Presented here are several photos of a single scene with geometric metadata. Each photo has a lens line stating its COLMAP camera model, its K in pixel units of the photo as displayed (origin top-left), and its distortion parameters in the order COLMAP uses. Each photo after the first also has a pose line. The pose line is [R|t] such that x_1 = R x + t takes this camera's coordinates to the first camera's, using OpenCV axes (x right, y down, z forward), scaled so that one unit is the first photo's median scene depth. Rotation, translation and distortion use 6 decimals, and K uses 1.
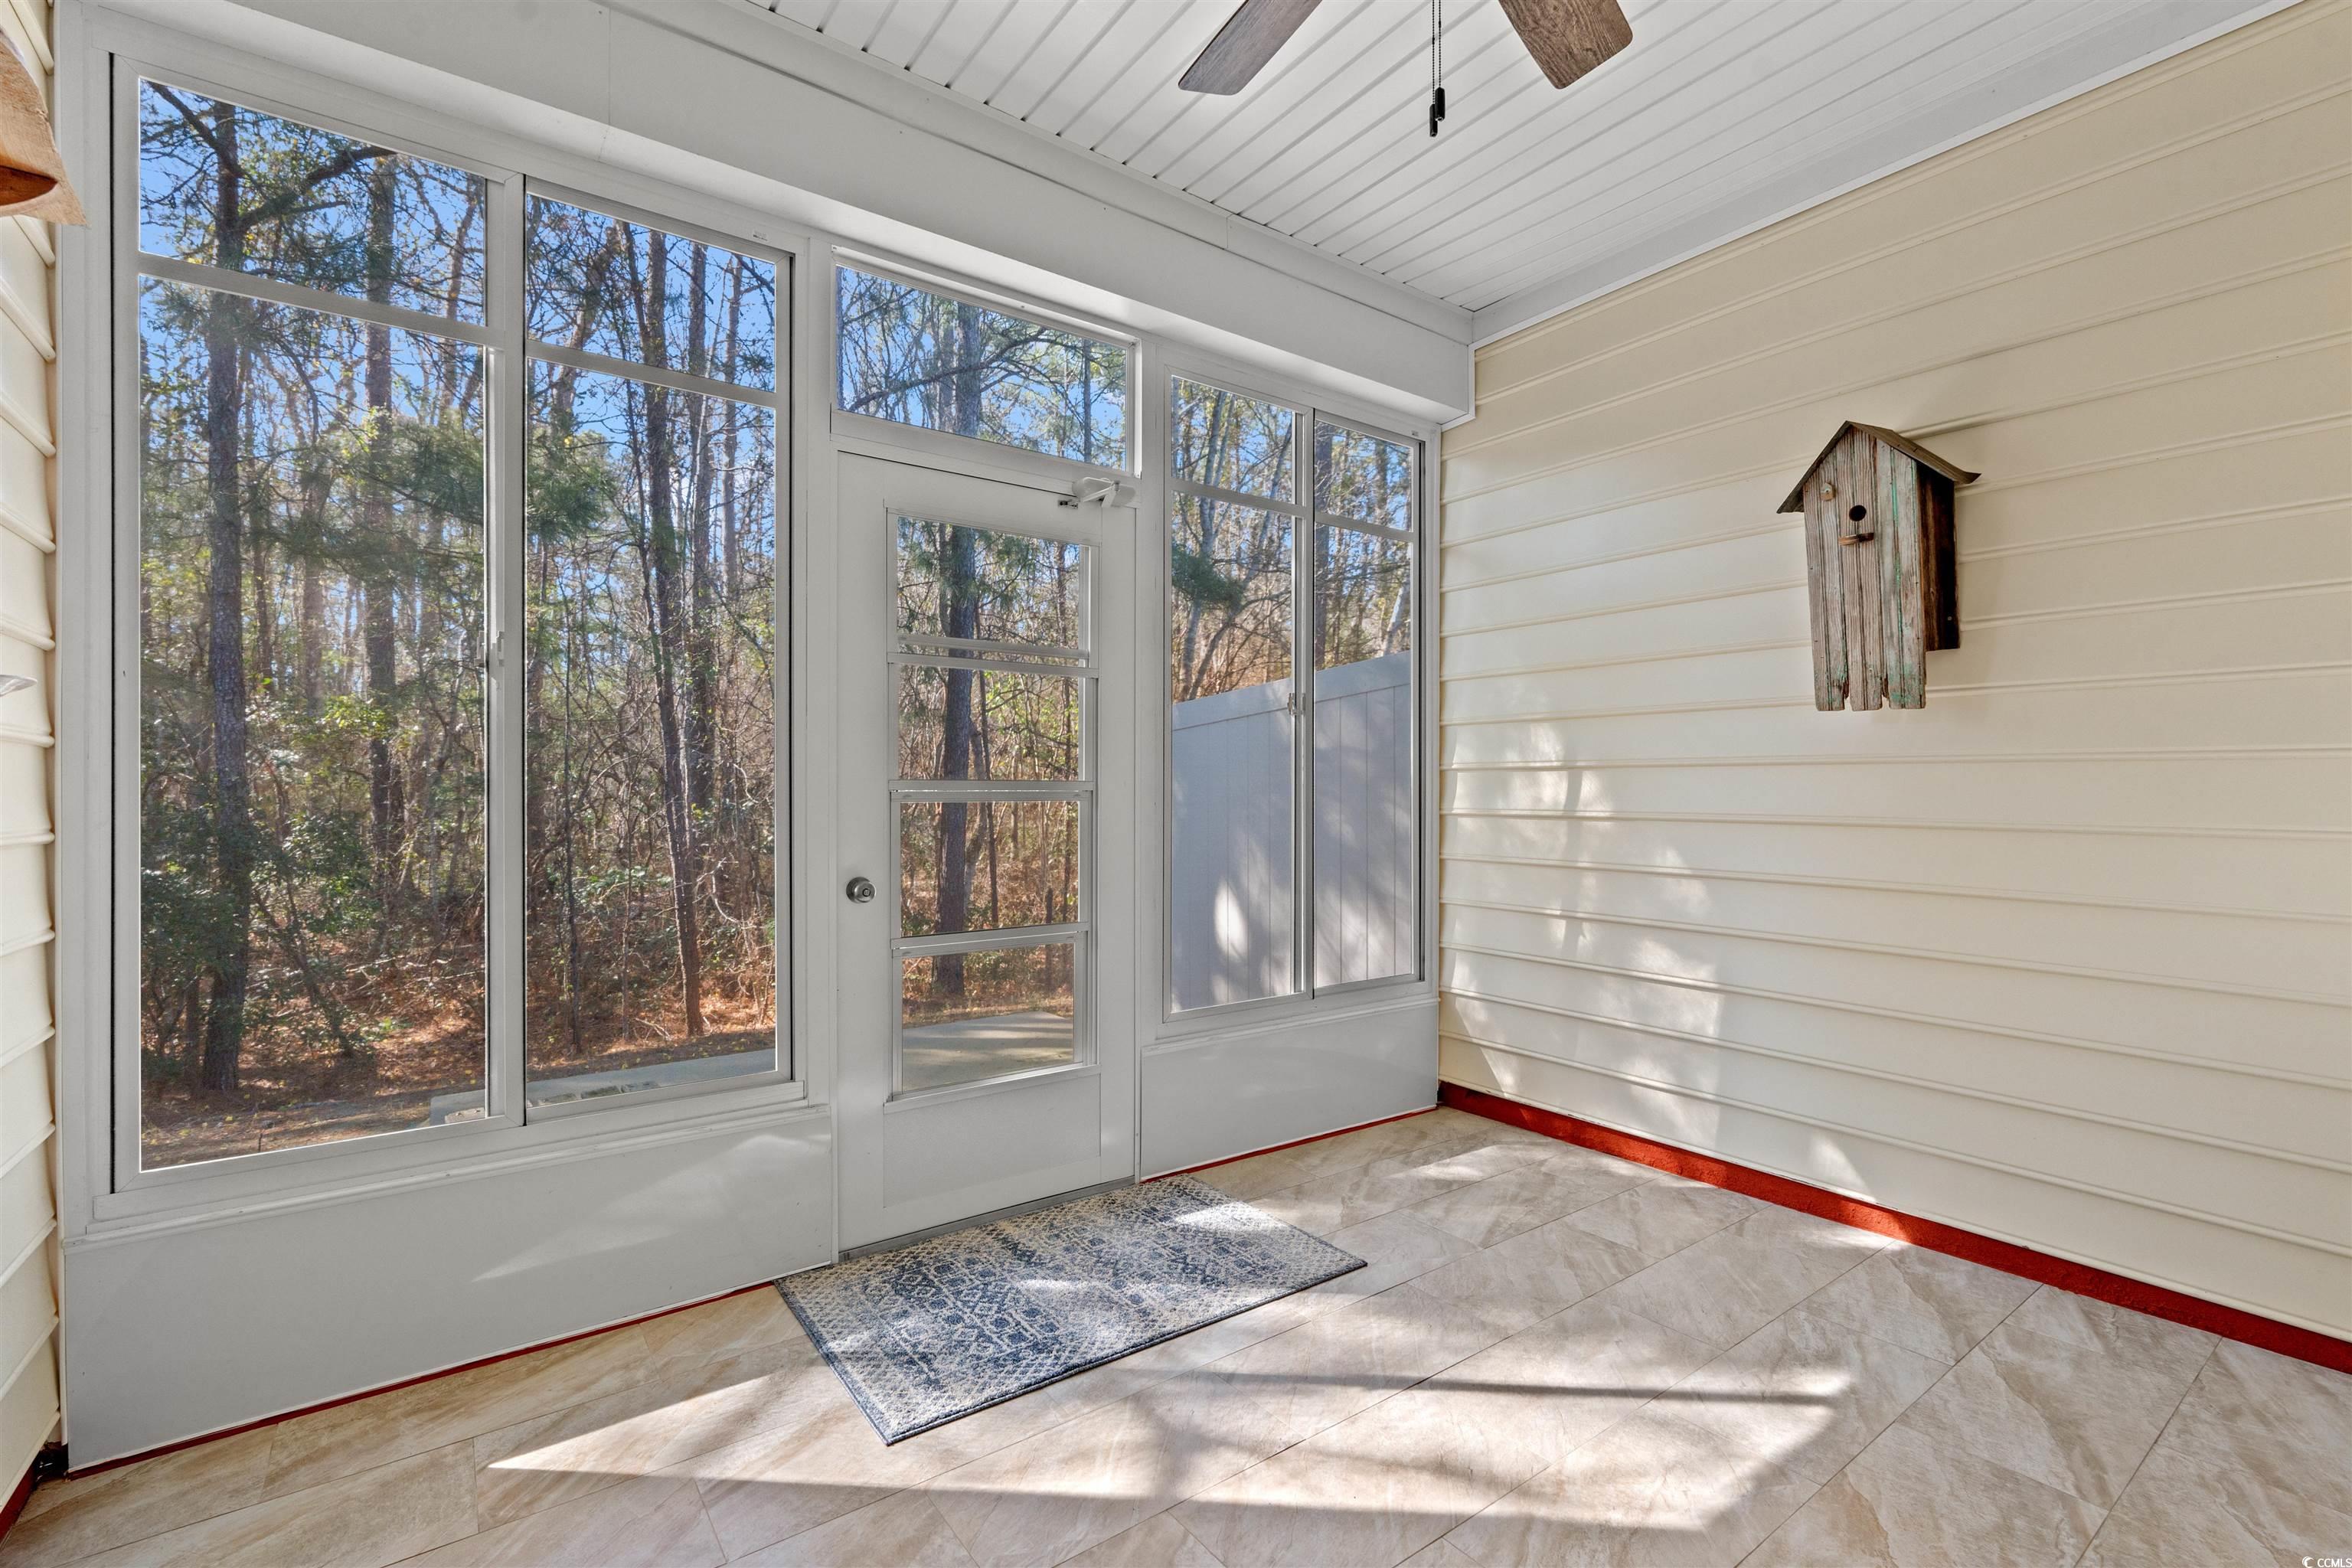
lens RADIAL K [[1032.6, 0, 1172.6], [0, 1032.6, 789.4], [0, 0, 1]] dist [-0.005659, 0.001031]
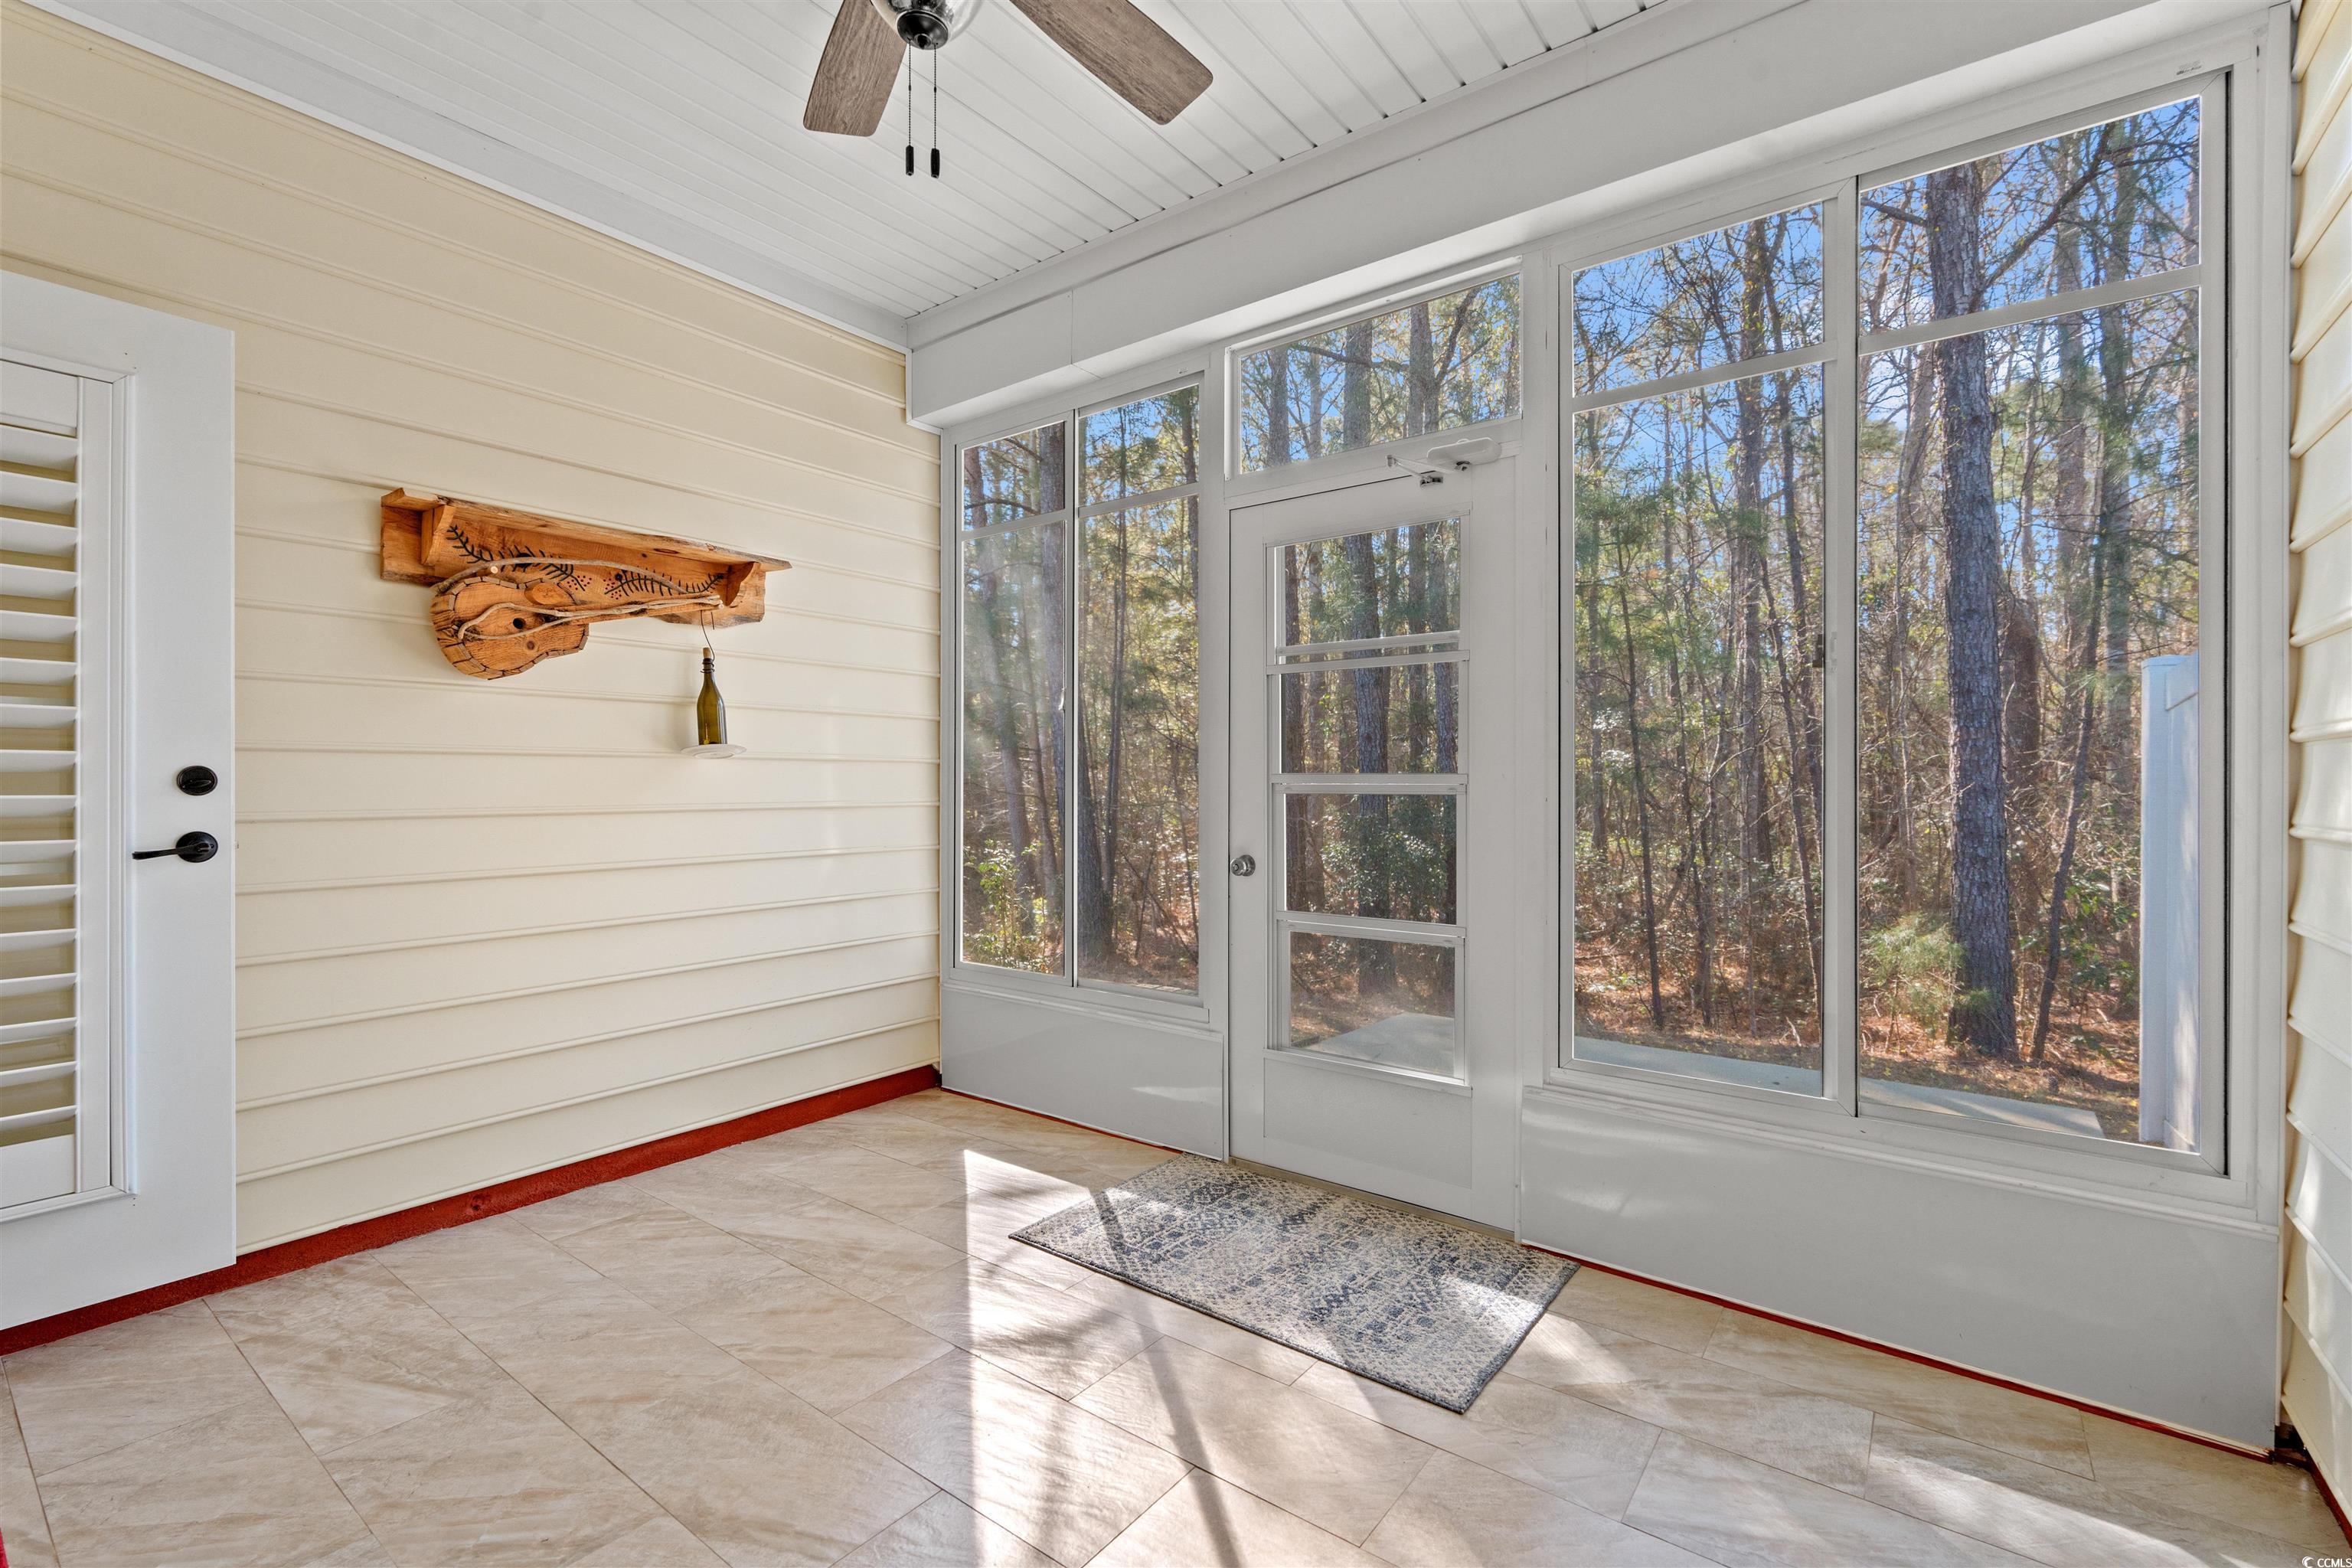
lens RADIAL K [[1032.6, 0, 1173.9], [0, 1032.6, 777.0], [0, 0, 1]] dist [-0.005659, 0.001031]
pose [[0.292596, 0.001922, -0.956234, 0.812299], [-0.001425, 0.999998, 0.001574, -0.007855], [0.956235, 0.000902, 0.292598, 0.551284]]
